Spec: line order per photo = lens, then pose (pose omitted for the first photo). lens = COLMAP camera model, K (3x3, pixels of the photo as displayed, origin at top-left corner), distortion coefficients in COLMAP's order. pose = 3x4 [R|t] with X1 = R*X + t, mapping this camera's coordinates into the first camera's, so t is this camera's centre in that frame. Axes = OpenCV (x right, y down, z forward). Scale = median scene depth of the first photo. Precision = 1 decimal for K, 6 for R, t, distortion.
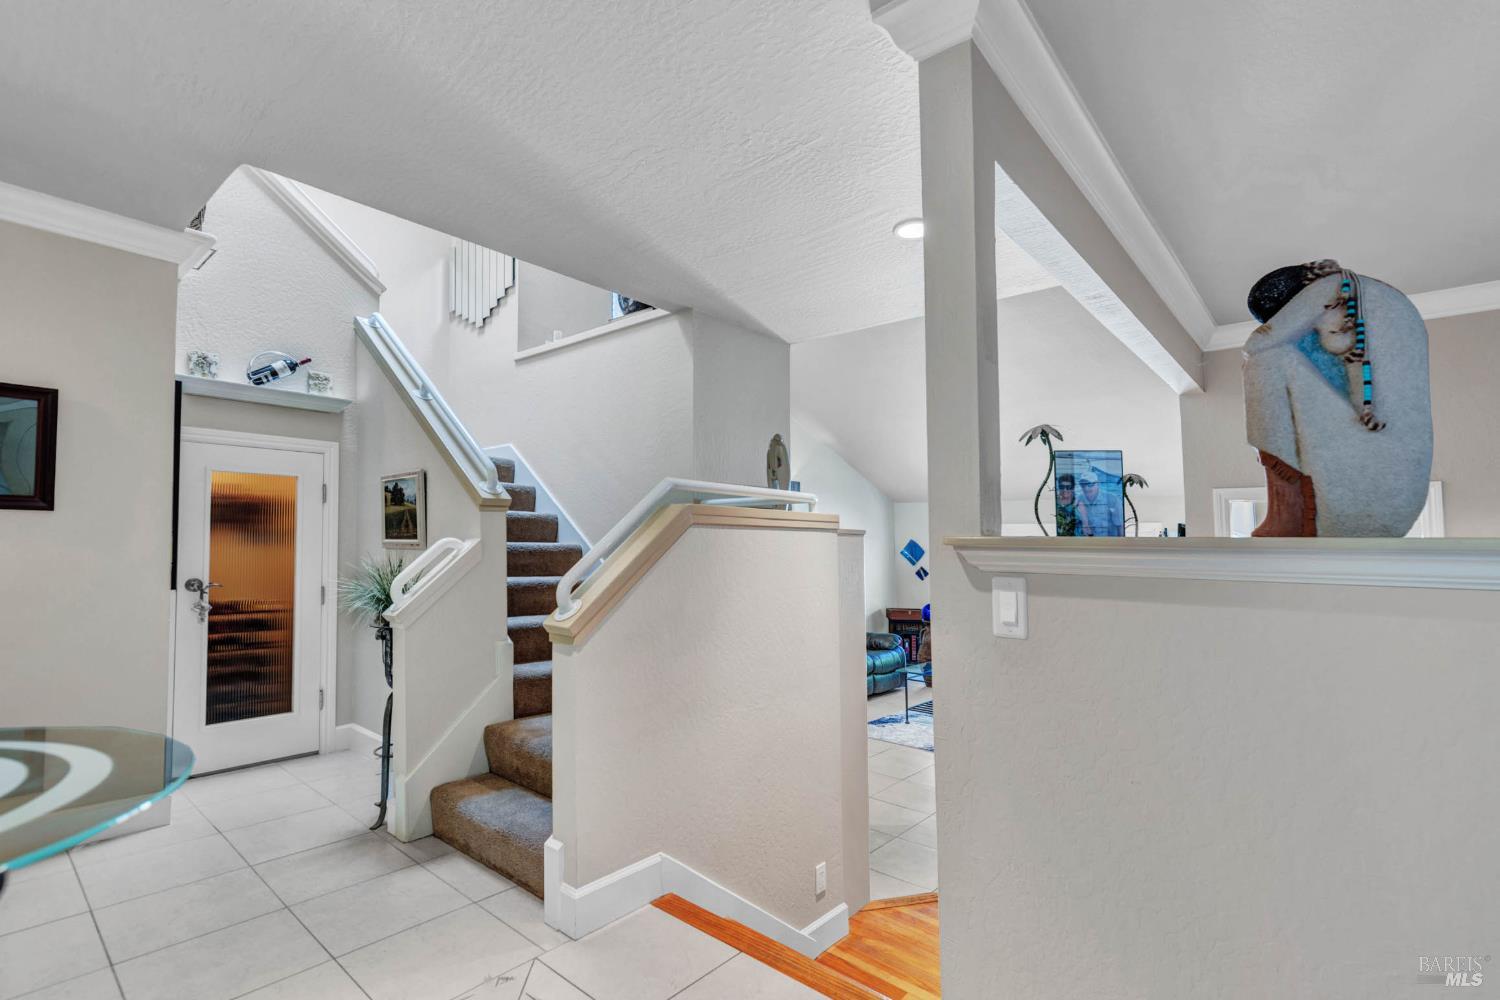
lens RADIAL K [[690.0, 0, 758.5], [0, 690.0, 518.0], [0, 0, 1]] dist [-0.002218, -0.000195]
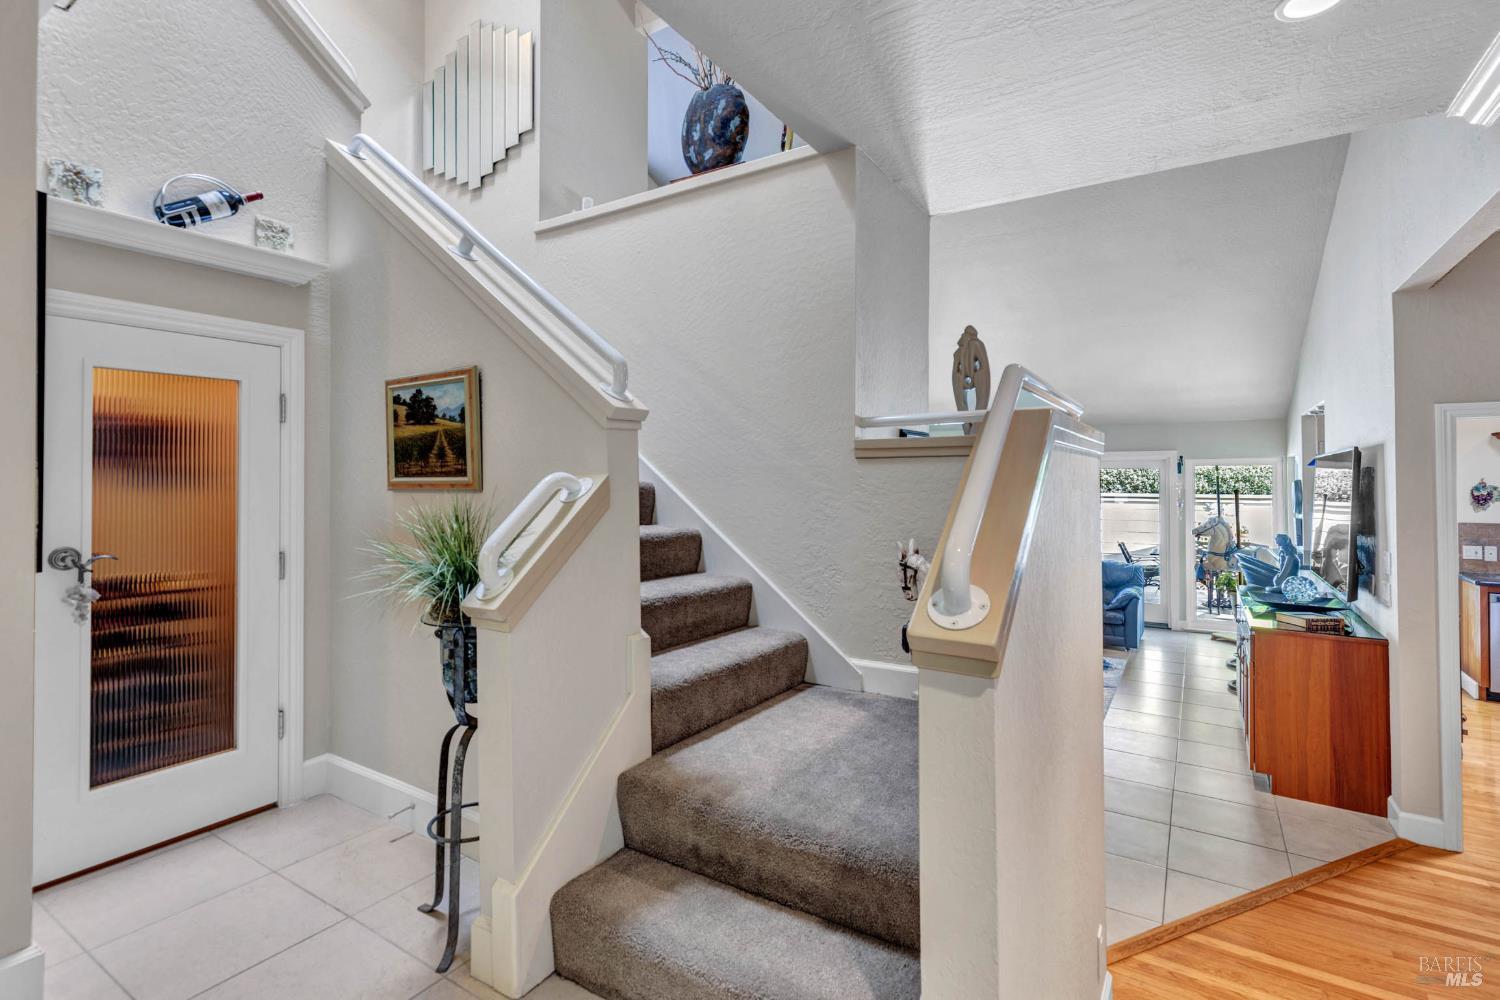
lens RADIAL K [[697.8, 0, 769.4], [0, 697.8, 461.5], [0, 0, 1]] dist [0.000976, 0.000899]
pose [[0.988468, -0.008774, 0.151174, -0.302857], [0.006928, 0.999895, 0.012730, 0.010263], [-0.151270, -0.011536, 0.988425, 0.307201]]
